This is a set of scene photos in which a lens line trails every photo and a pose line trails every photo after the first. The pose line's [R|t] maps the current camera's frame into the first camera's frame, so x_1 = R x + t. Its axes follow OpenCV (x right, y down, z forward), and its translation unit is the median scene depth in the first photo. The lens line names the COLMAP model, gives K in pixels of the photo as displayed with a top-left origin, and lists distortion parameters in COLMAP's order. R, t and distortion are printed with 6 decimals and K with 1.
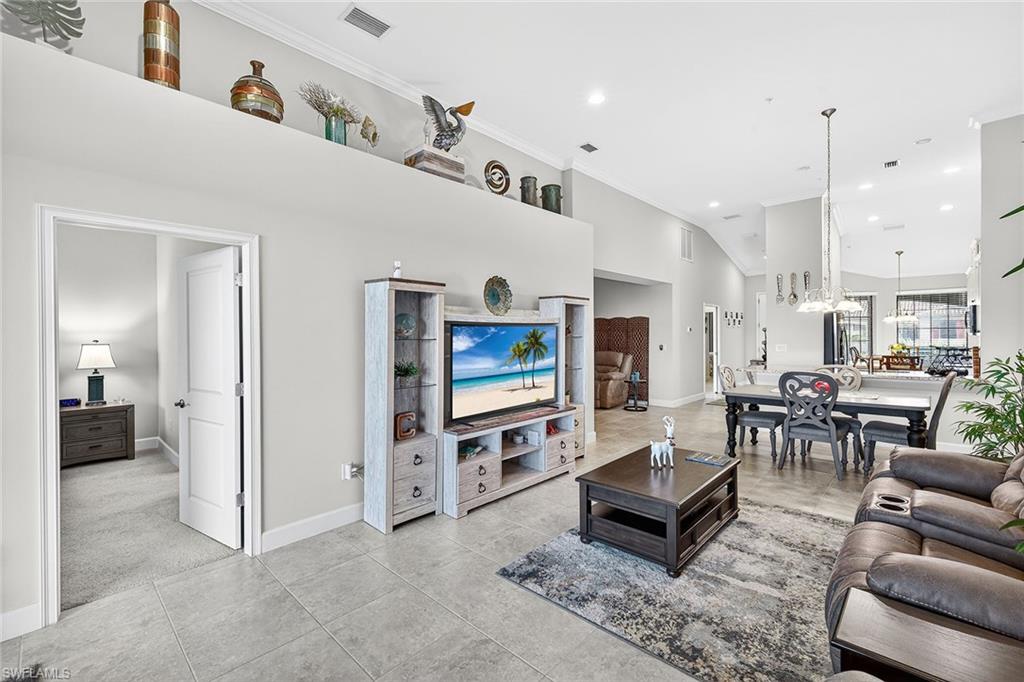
lens RADIAL K [[436.6, 0, 507.5], [0, 436.6, 335.3], [0, 0, 1]] dist [0.012402, 0.000558]
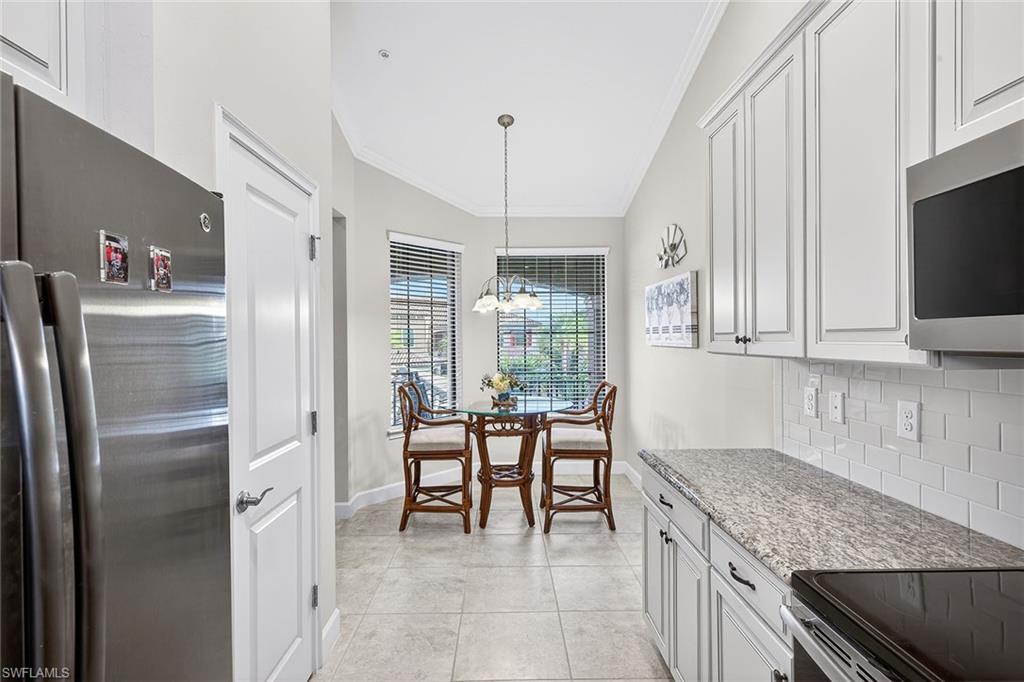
lens RADIAL K [[466.5, 0, 512.5], [0, 466.5, 342.3], [0, 0, 1]] dist [-0.000441, 0.000030]
pose [[0.723158, 0.005949, 0.690657, 1.727365], [-0.007319, 0.999973, -0.000950, -0.015328], [-0.690644, -0.004368, 0.723181, 1.973736]]
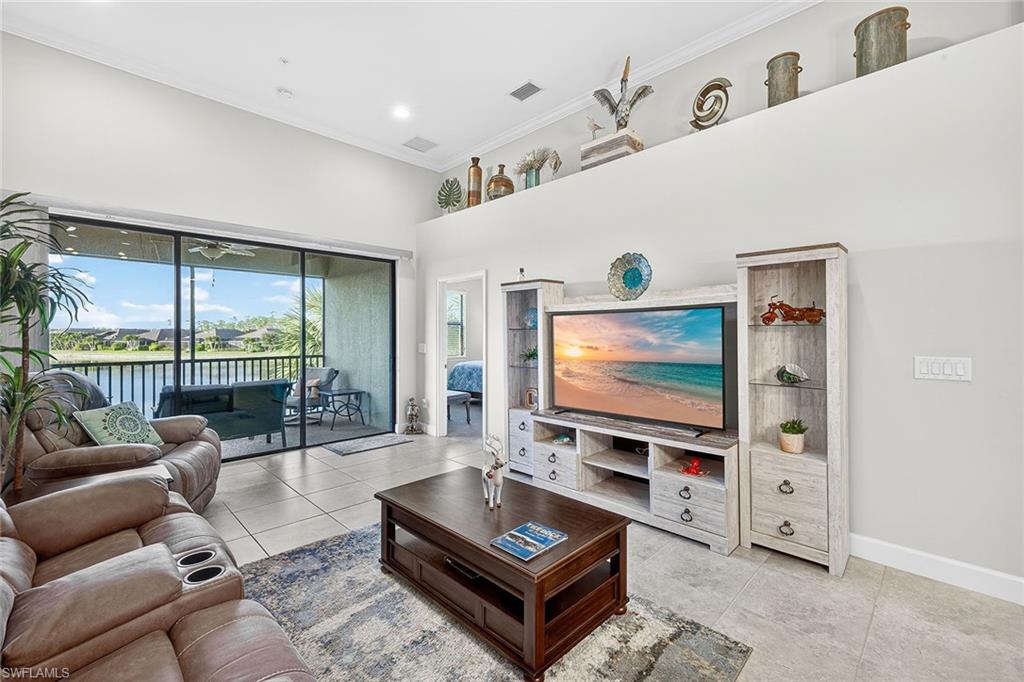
lens RADIAL K [[429.3, 0, 508.5], [0, 429.3, 338.2], [0, 0, 1]] dist [0.007794, -0.001672]
pose [[-0.027839, 0.013568, -0.999520, 0.949575], [-0.000052, 0.999908, 0.013574, 0.018624], [0.999612, 0.000430, -0.027836, 0.938298]]
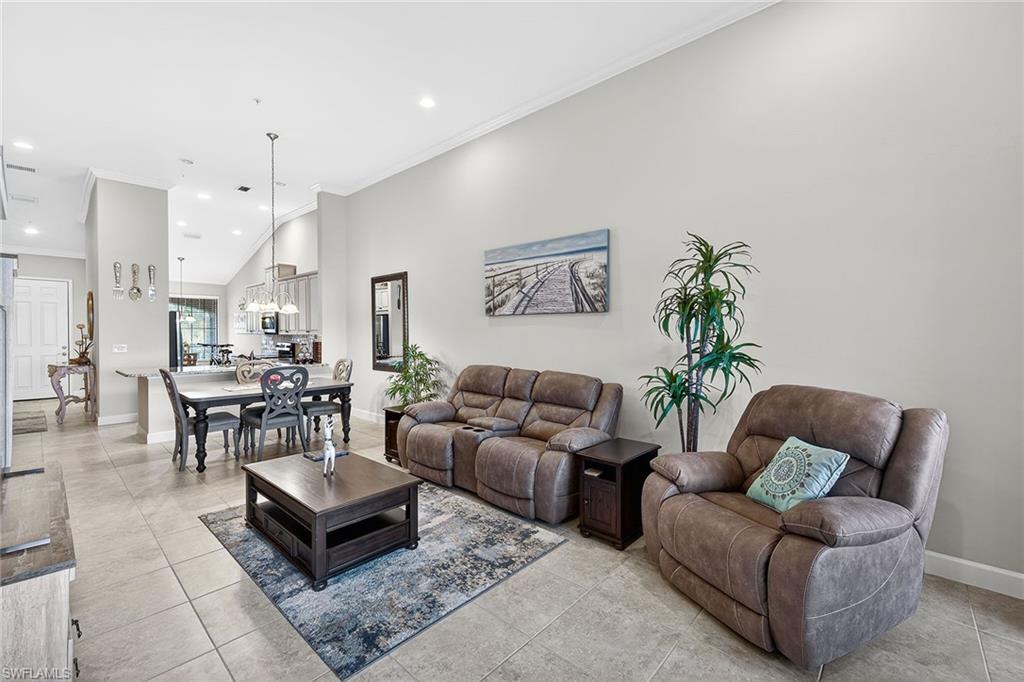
lens RADIAL K [[429.3, 0, 506.5], [0, 429.3, 334.2], [0, 0, 1]] dist [0.007794, -0.001672]
pose [[-0.012050, 0.003564, 0.999921, -0.520209], [-0.000278, 0.999994, -0.003568, 0.007833], [-0.999927, -0.000321, -0.012049, 0.563418]]
